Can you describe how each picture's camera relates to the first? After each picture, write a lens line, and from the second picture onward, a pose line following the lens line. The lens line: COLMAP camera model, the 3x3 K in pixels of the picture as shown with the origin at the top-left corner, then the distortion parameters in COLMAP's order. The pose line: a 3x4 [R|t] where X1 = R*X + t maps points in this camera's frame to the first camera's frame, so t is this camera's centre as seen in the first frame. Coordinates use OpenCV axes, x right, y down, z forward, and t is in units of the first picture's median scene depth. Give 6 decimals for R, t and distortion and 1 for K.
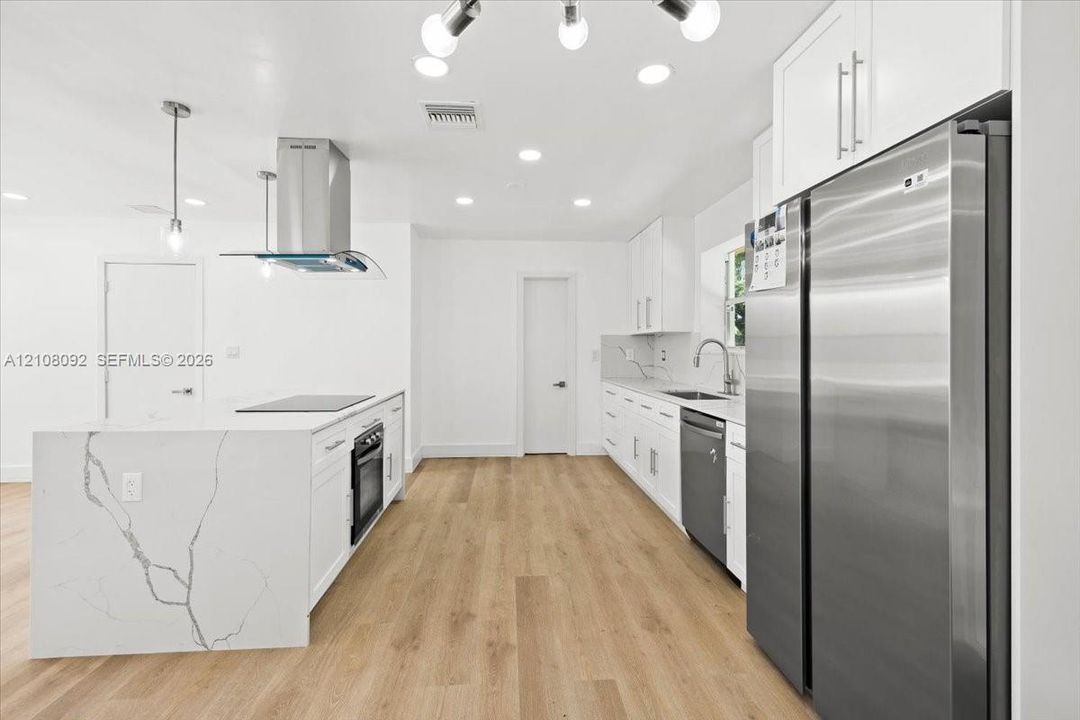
lens RADIAL K [[469.2, 0, 541.2], [0, 469.2, 342.1], [0, 0, 1]] dist [-0.001698, -0.000519]
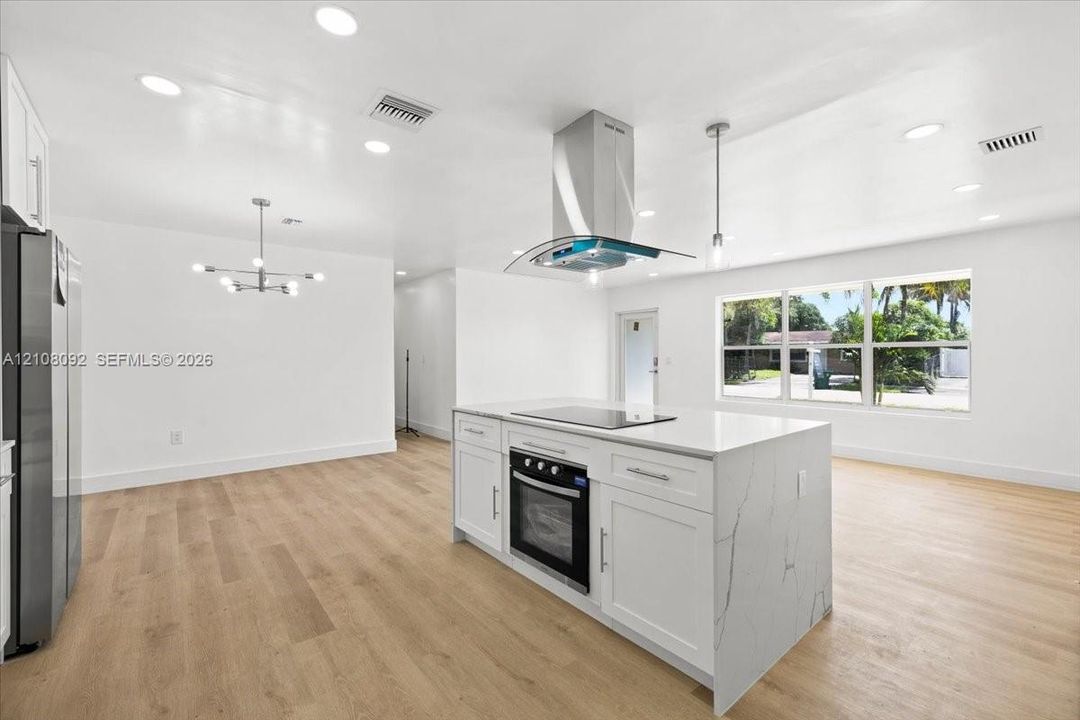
lens RADIAL K [[445.2, 0, 540.0], [0, 445.2, 360.0], [0, 0, 1]] dist [-0.000437, -0.000115]
pose [[-0.813526, -0.001305, -0.581527, 0.119095], [0.000844, 0.999994, -0.003425, 0.021837], [0.581527, -0.003277, -0.813520, 1.981991]]
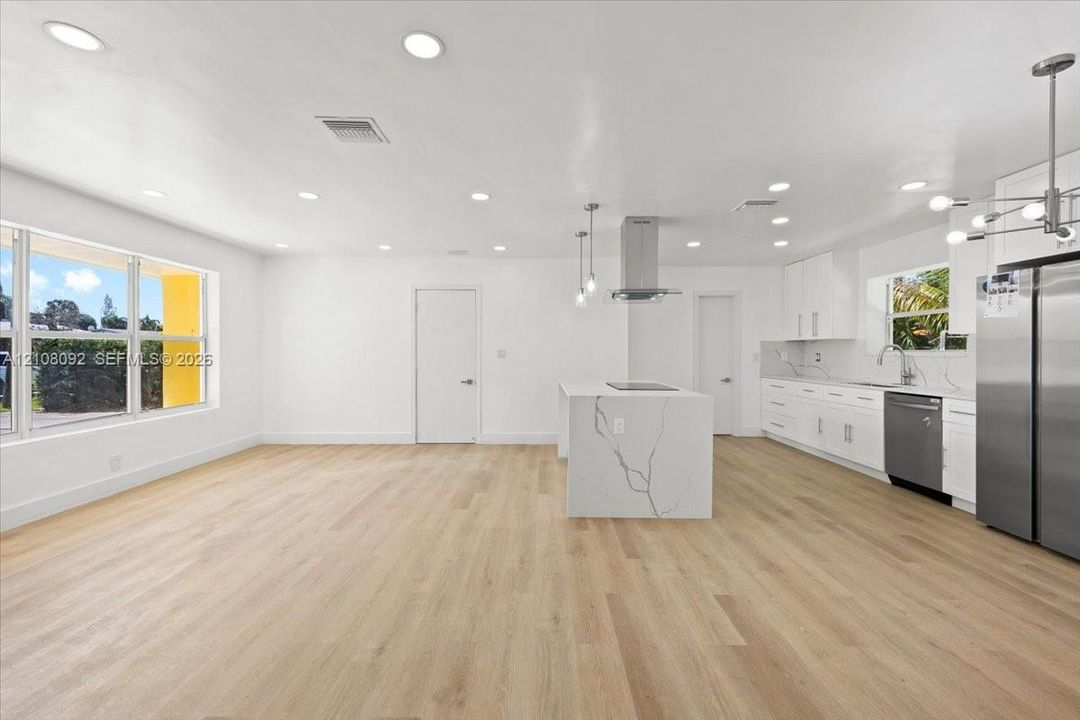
lens RADIAL K [[463.1, 0, 537.7], [0, 463.1, 348.8], [0, 0, 1]] dist [0.000194, 0.000098]
pose [[0.996500, 0.002324, -0.083562, -0.824750], [-0.001759, 0.999975, 0.006835, -0.003409], [0.083576, -0.006664, 0.996479, -0.649825]]
